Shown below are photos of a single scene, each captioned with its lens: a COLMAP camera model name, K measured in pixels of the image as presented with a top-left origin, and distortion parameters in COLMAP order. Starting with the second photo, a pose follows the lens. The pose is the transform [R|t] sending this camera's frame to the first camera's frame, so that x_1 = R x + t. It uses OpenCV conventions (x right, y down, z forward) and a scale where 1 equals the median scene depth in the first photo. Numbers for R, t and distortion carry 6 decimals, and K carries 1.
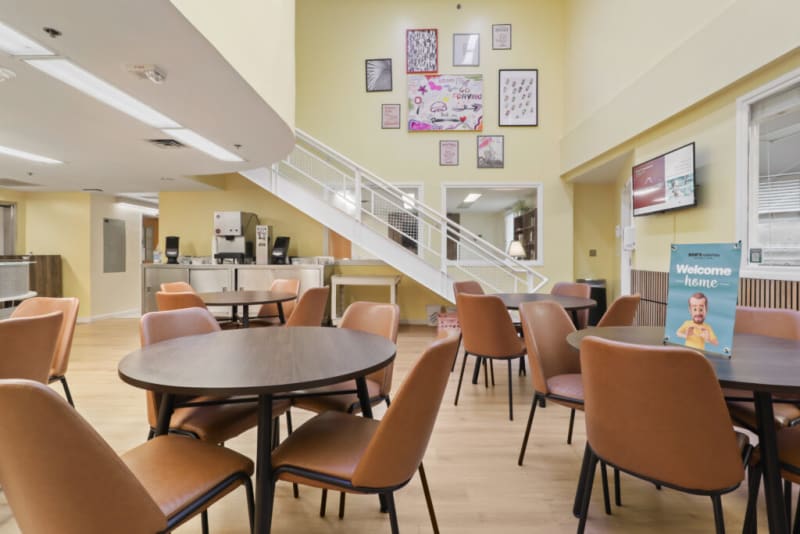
lens RADIAL K [[405.2, 0, 397.3], [0, 405.2, 259.2], [0, 0, 1]] dist [-0.005577, 0.006951]
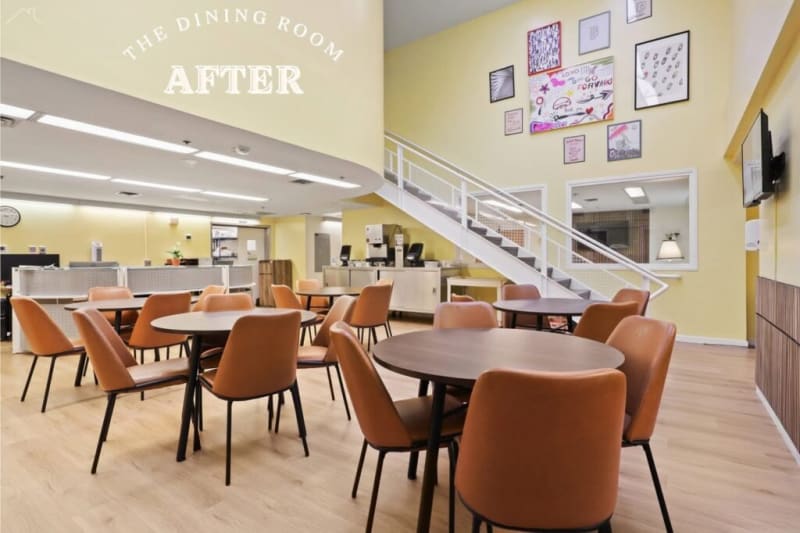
lens RADIAL K [[405.2, 0, 405.8], [0, 405.2, 266.3], [0, 0, 1]] dist [-0.005577, 0.006951]
pose [[0.839481, 0.004581, -0.543370, 0.313014], [0.000700, 0.999955, 0.009512, -0.000157], [0.543388, -0.008365, 0.839440, -0.003703]]
